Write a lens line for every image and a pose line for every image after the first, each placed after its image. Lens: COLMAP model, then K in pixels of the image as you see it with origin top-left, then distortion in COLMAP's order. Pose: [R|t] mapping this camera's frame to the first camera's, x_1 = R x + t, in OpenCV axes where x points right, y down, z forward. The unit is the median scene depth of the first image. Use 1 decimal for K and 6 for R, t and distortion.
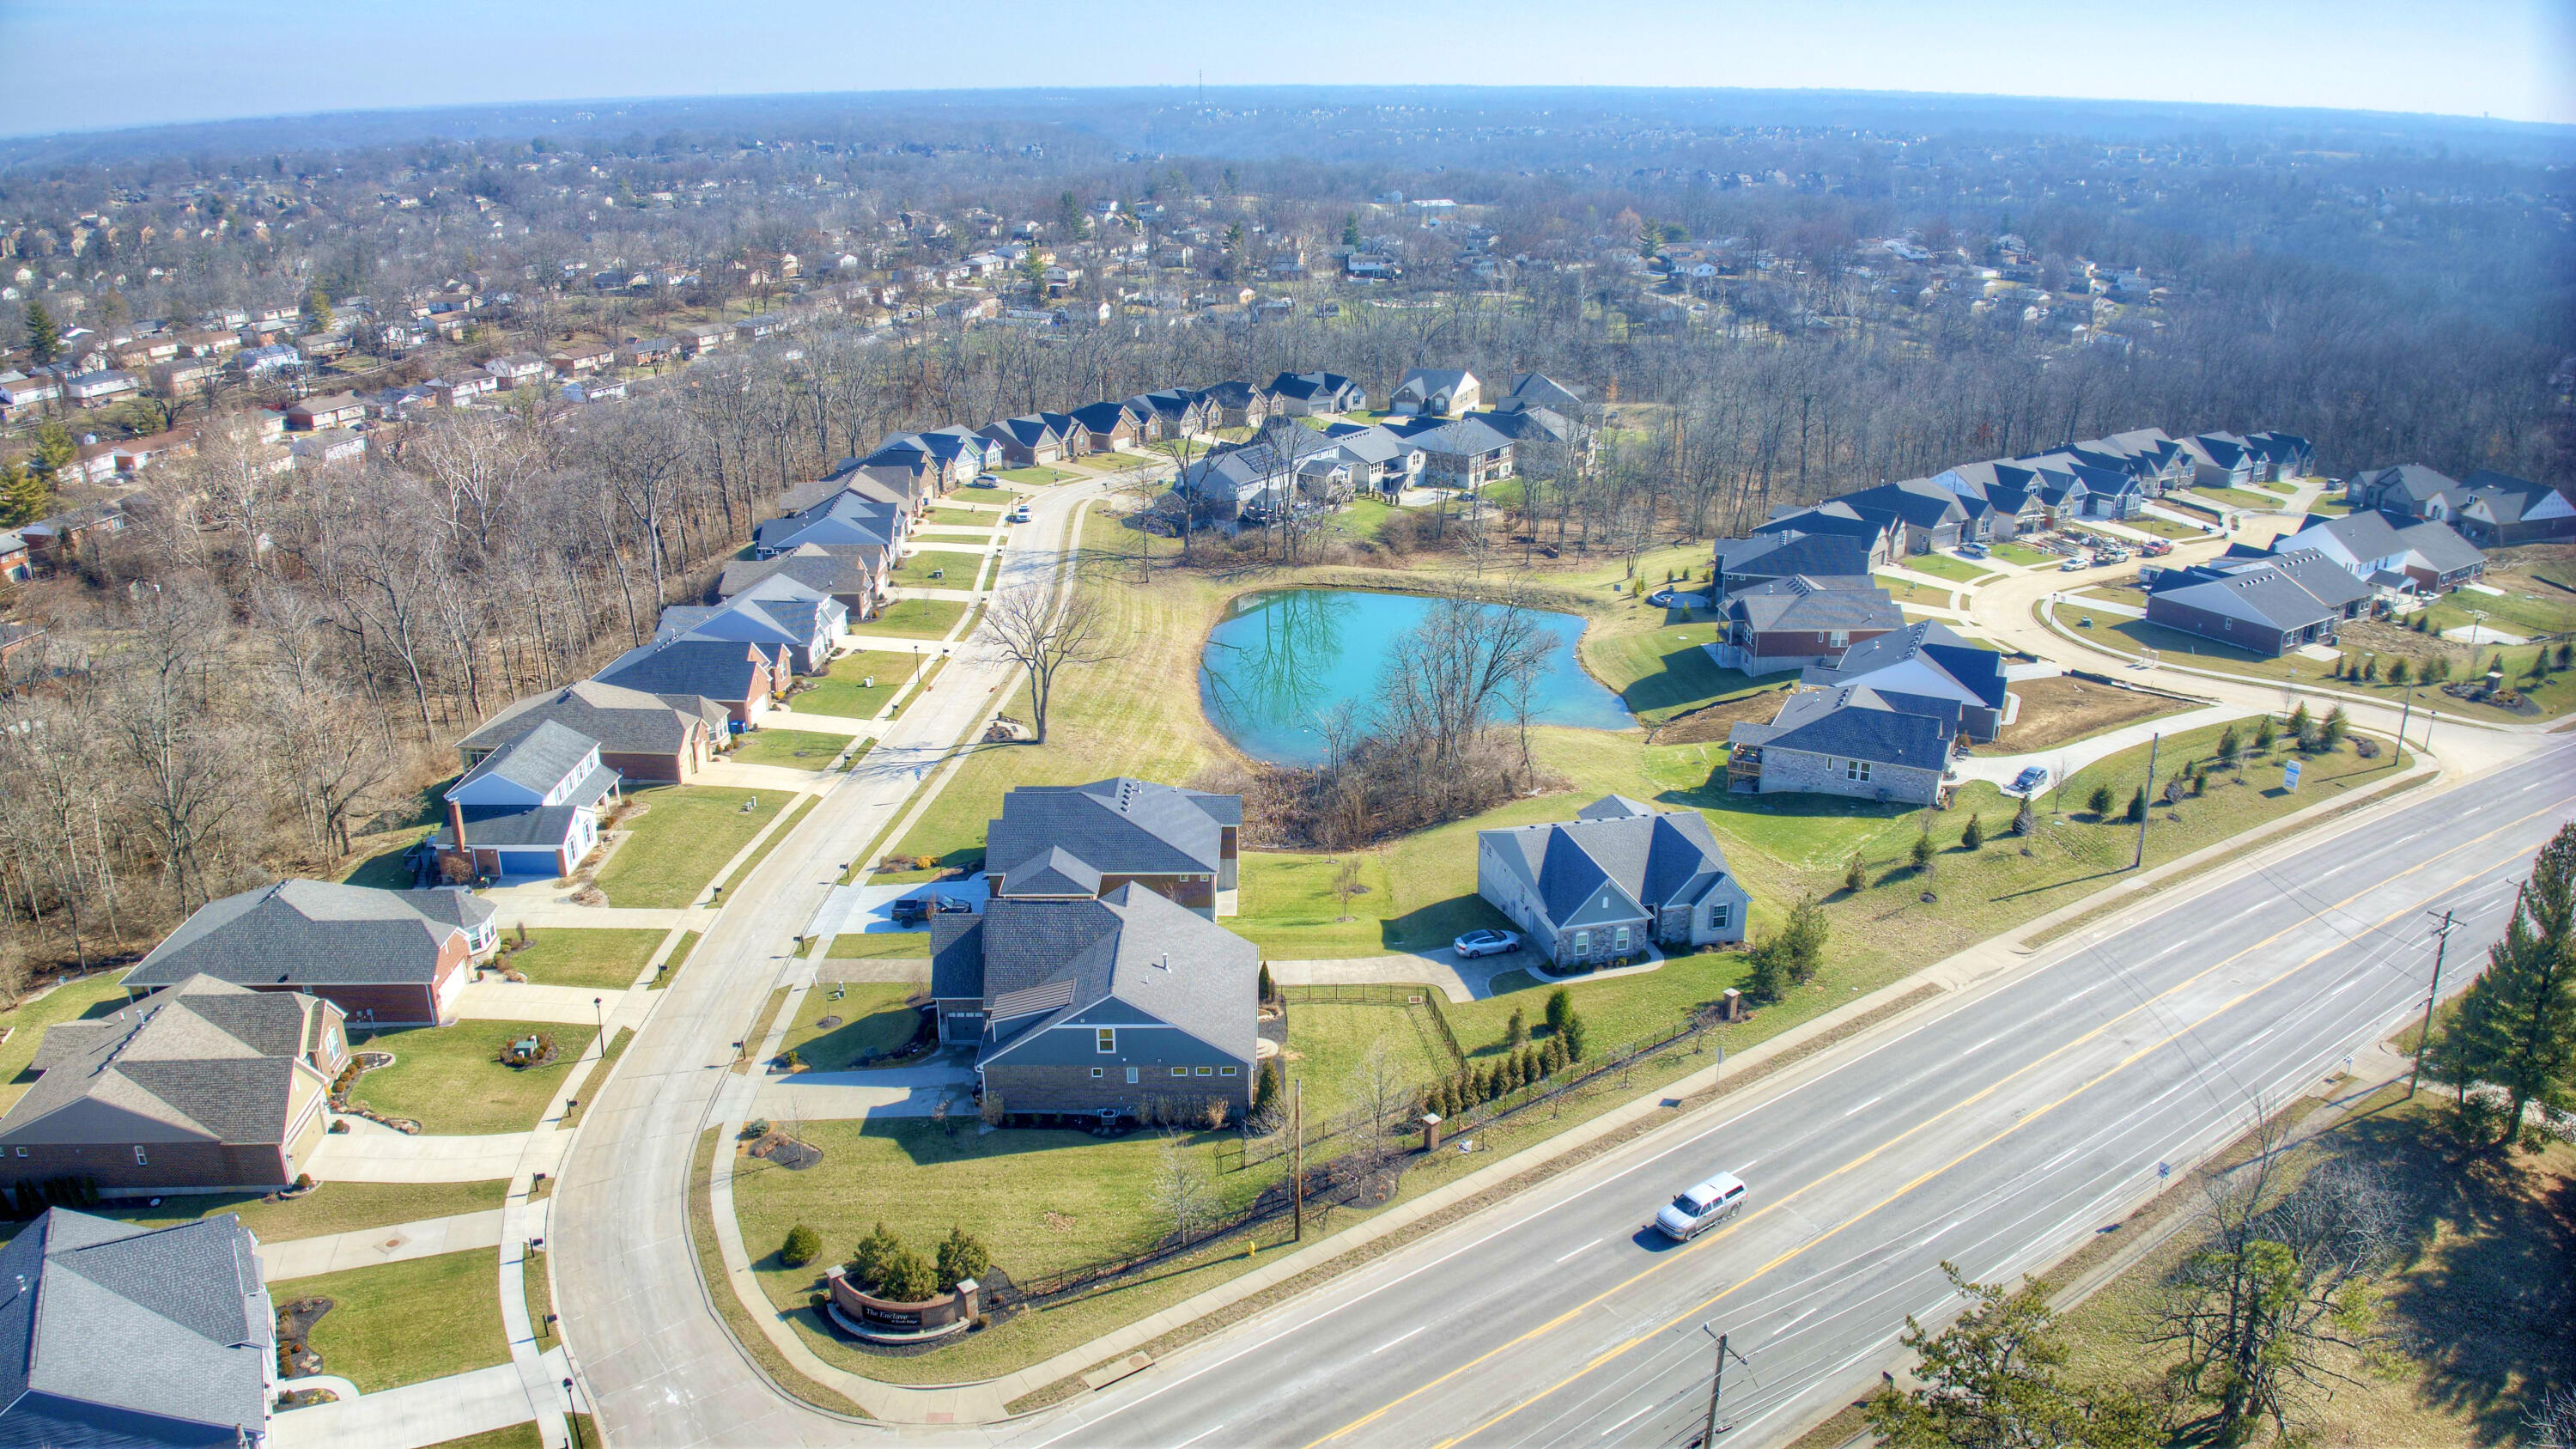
lens RADIAL K [[1803.6, 0, 1288.0], [0, 1803.6, 724.5], [0, 0, 1]] dist [-0.112724, -0.000829]
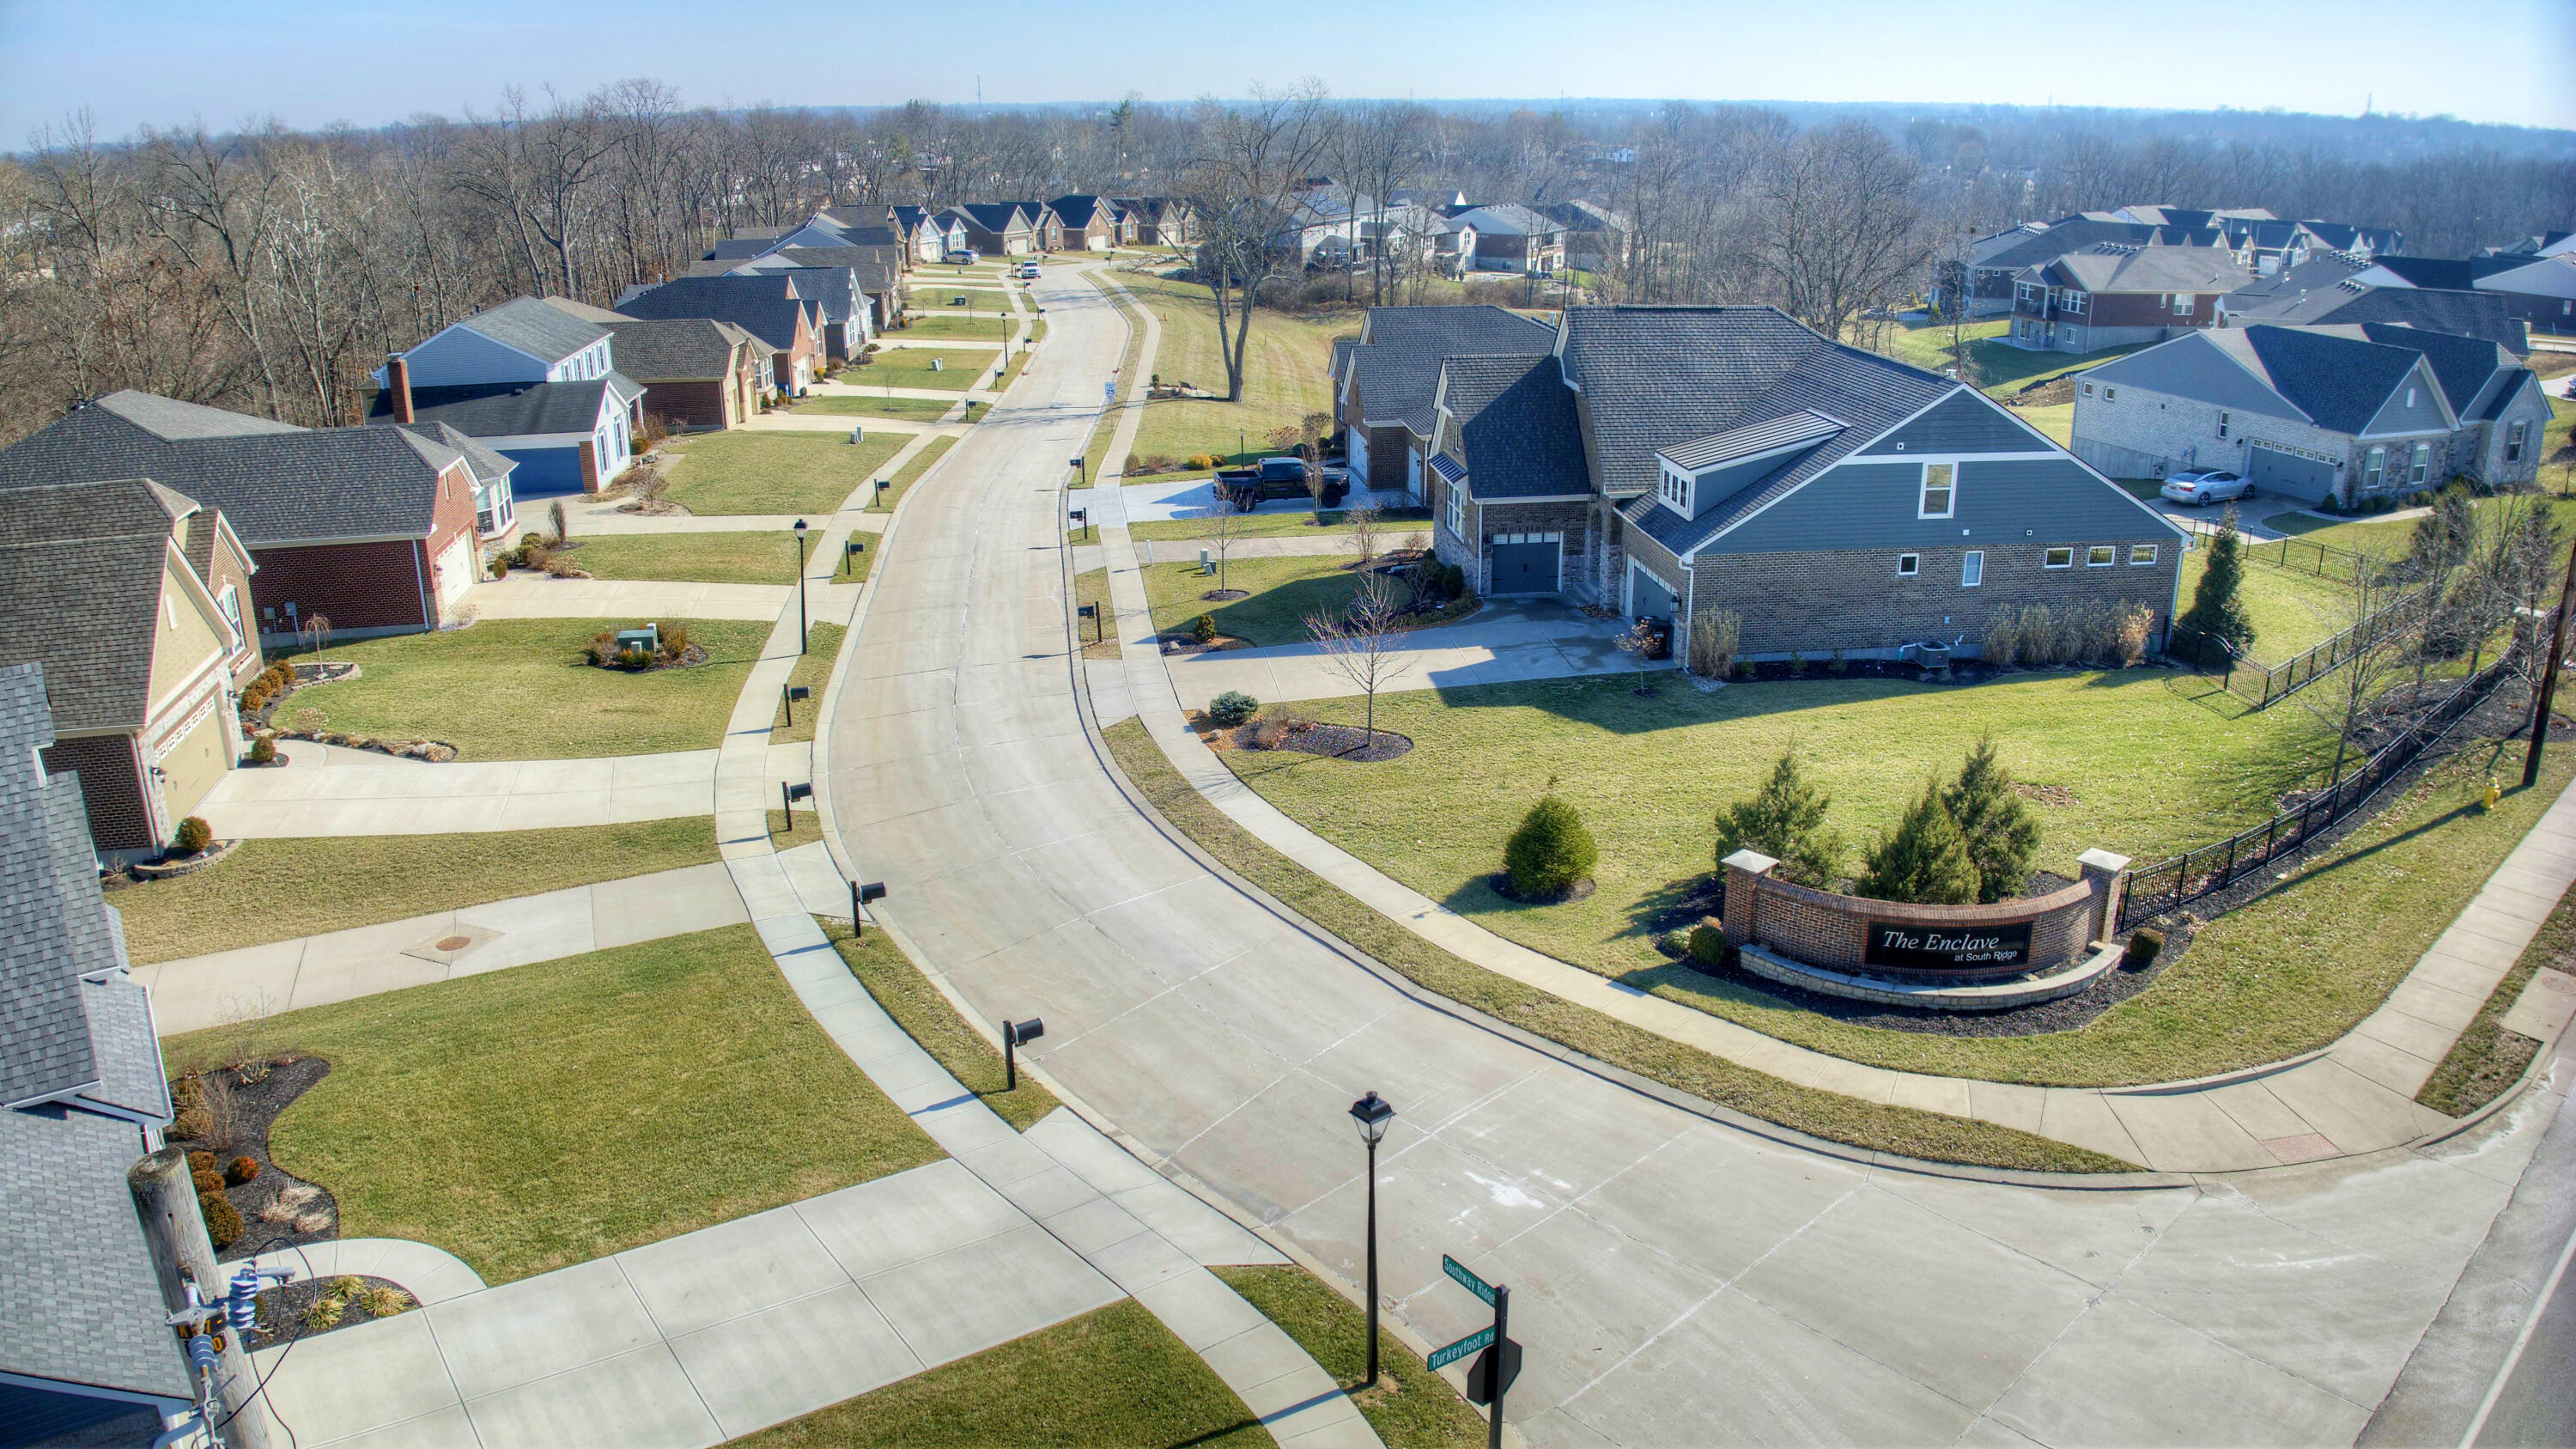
lens RADIAL K [[1803.6, 0, 1288.0], [0, 1803.6, 724.5], [0, 0, 1]] dist [-0.112724, -0.000829]
pose [[0.992118, -0.044262, 0.117231, -0.337498], [0.045717, 0.998907, -0.009756, 0.235313], [-0.116671, 0.015038, 0.993057, 0.529629]]
